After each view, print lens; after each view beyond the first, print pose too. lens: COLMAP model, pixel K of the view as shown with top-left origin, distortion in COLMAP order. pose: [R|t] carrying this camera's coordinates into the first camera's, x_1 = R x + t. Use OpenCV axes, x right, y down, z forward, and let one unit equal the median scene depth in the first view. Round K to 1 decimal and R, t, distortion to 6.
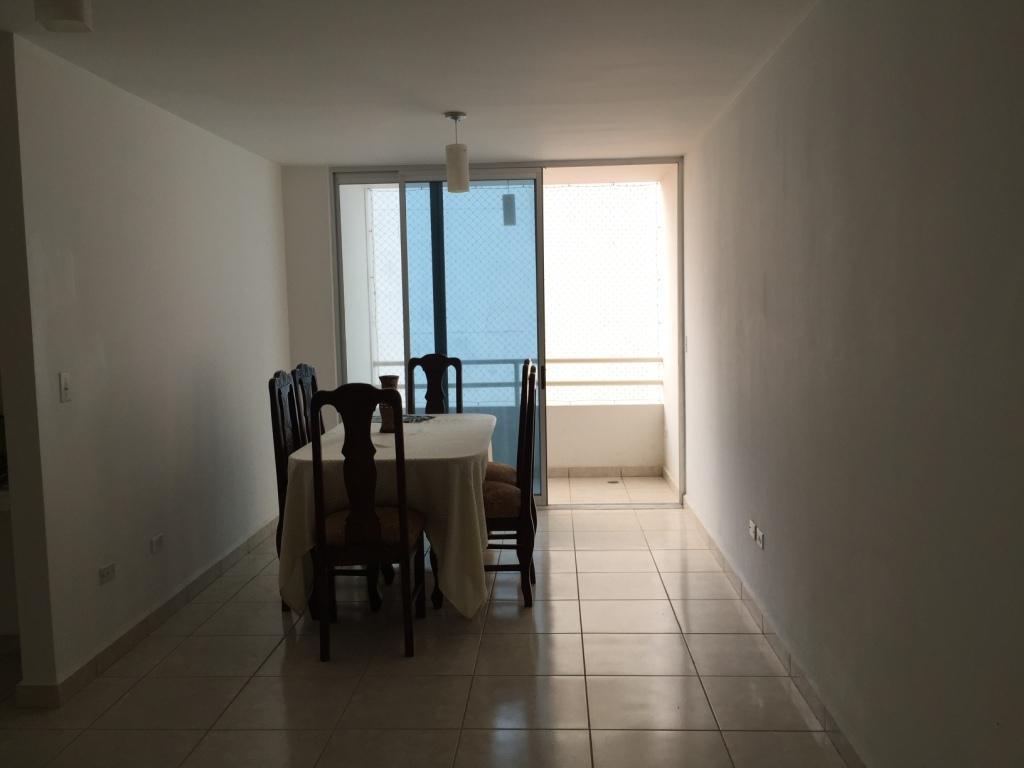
lens RADIAL K [[889.9, 0, 512.0], [0, 889.9, 384.0], [0, 0, 1]] dist [0.097980, -0.144979]
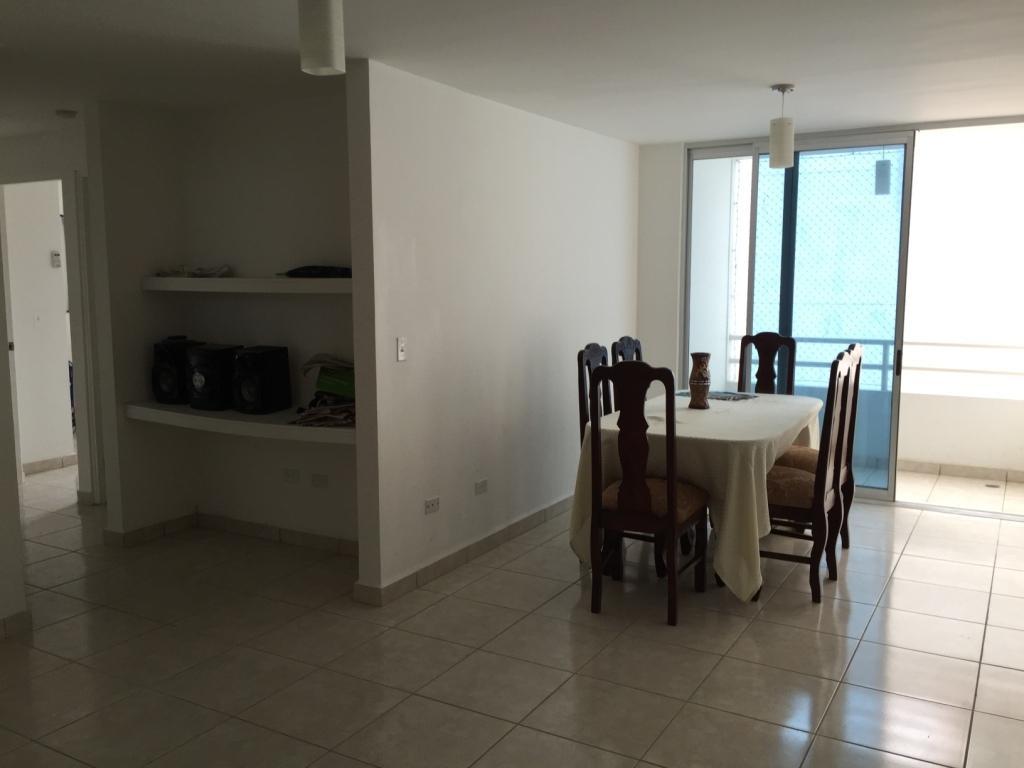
lens RADIAL K [[889.9, 0, 512.0], [0, 889.9, 384.0], [0, 0, 1]] dist [0.097980, -0.144979]
pose [[0.886728, 0.073546, -0.456404, 0.128671], [-0.055560, 0.997062, 0.052723, -0.014401], [0.458941, -0.021393, 0.888209, -0.002967]]
